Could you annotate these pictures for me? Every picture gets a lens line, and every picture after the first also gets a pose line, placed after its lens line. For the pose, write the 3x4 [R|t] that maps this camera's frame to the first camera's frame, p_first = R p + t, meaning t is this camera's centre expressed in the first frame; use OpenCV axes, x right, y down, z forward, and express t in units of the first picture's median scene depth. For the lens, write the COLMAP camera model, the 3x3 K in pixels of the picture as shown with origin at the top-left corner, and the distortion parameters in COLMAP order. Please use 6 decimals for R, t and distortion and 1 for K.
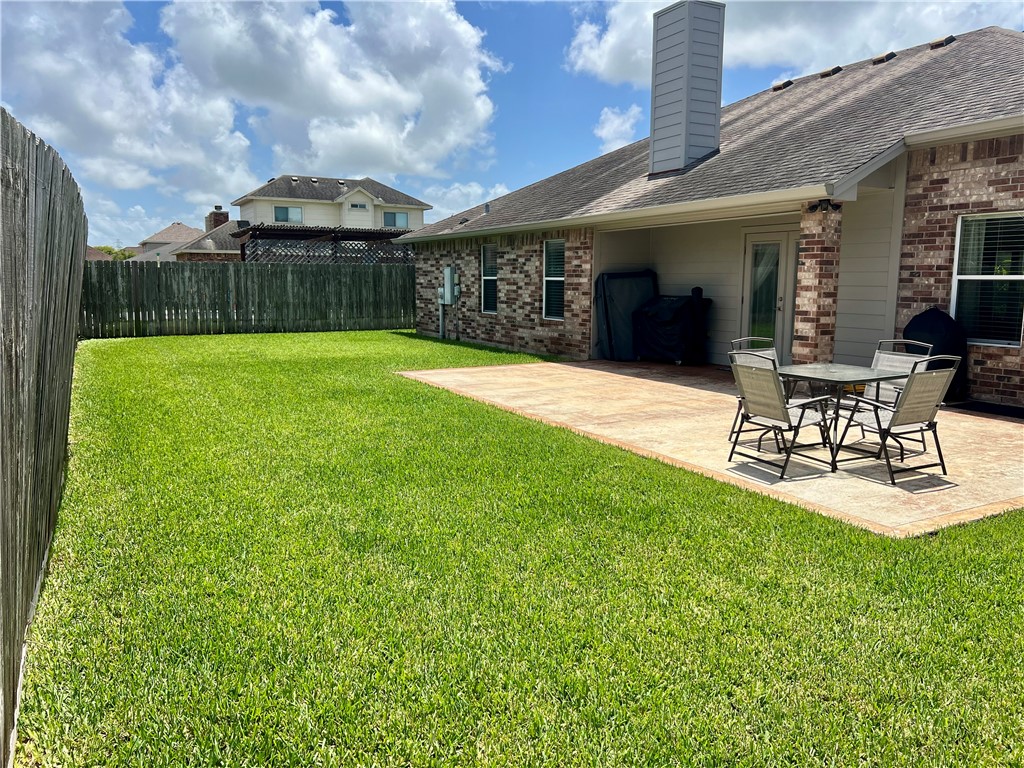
lens RADIAL K [[772.8, 0, 512.6], [0, 772.8, 386.4], [0, 0, 1]] dist [0.043707, -0.055124]
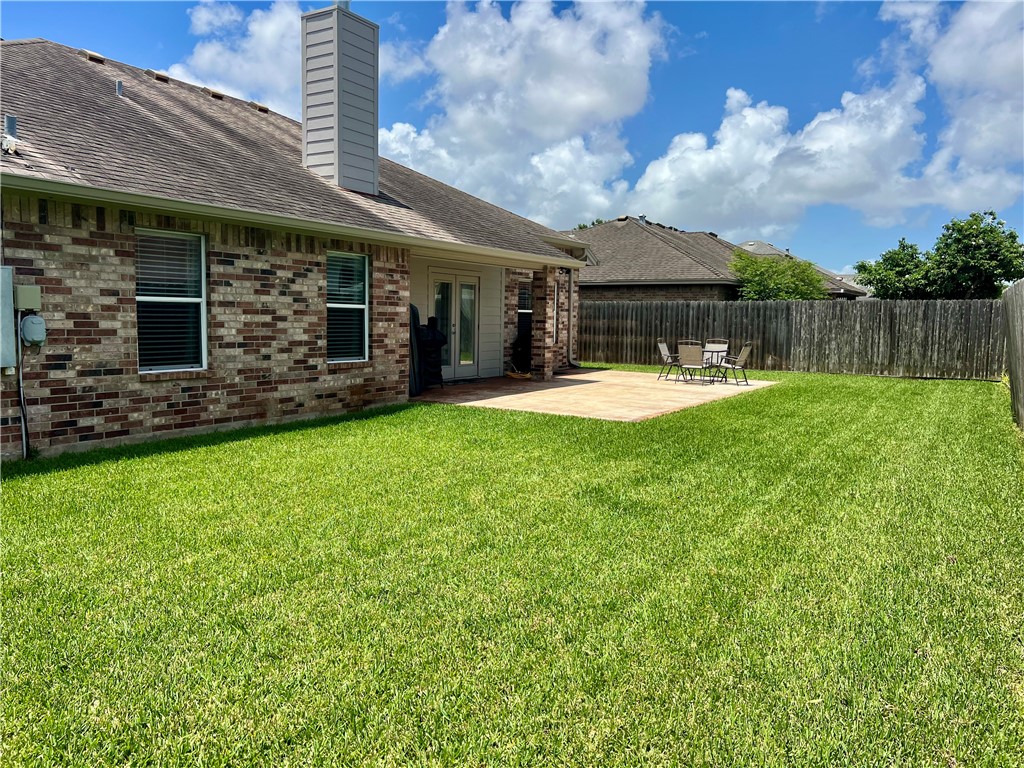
lens RADIAL K [[772.8, 0, 510.9], [0, 772.8, 381.5], [0, 0, 1]] dist [0.043707, -0.055124]
pose [[-0.520059, -0.090207, 0.849353, -0.625640], [0.091750, 0.982754, 0.160553, -0.165047], [-0.849188, 0.161426, -0.502814, 1.194456]]
